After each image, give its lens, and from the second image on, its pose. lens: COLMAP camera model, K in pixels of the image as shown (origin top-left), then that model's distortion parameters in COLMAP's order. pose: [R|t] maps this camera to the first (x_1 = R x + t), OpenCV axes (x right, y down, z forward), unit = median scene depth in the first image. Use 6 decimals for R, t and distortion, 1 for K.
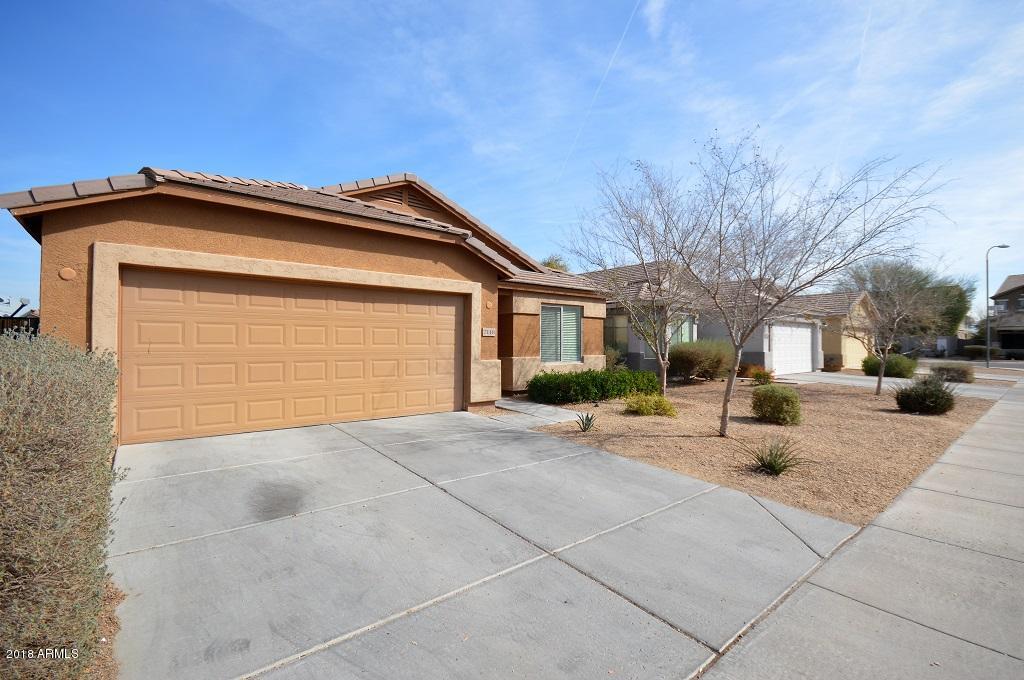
lens RADIAL K [[455.0, 0, 513.4], [0, 455.0, 338.2], [0, 0, 1]] dist [-0.002792, -0.000412]
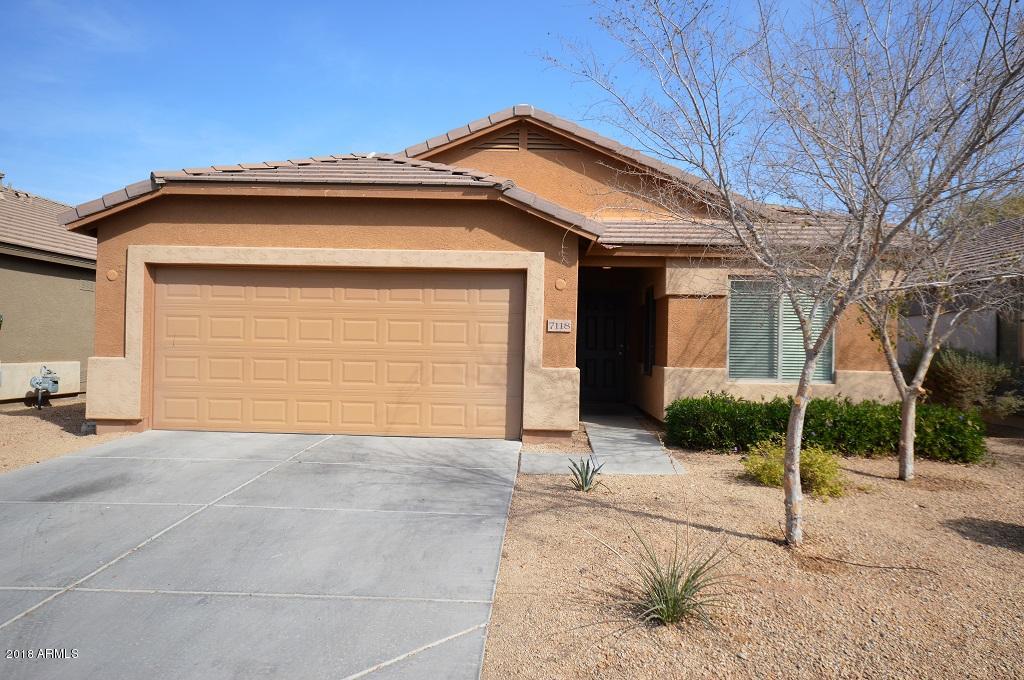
lens RADIAL K [[676.6, 0, 509.4], [0, 676.6, 340.7], [0, 0, 1]] dist [0.005860, -0.000940]
pose [[0.745670, 0.009608, -0.666246, 0.561597], [-0.009085, 0.999950, 0.004251, 0.005105], [0.666253, 0.002883, 0.745720, 0.230924]]
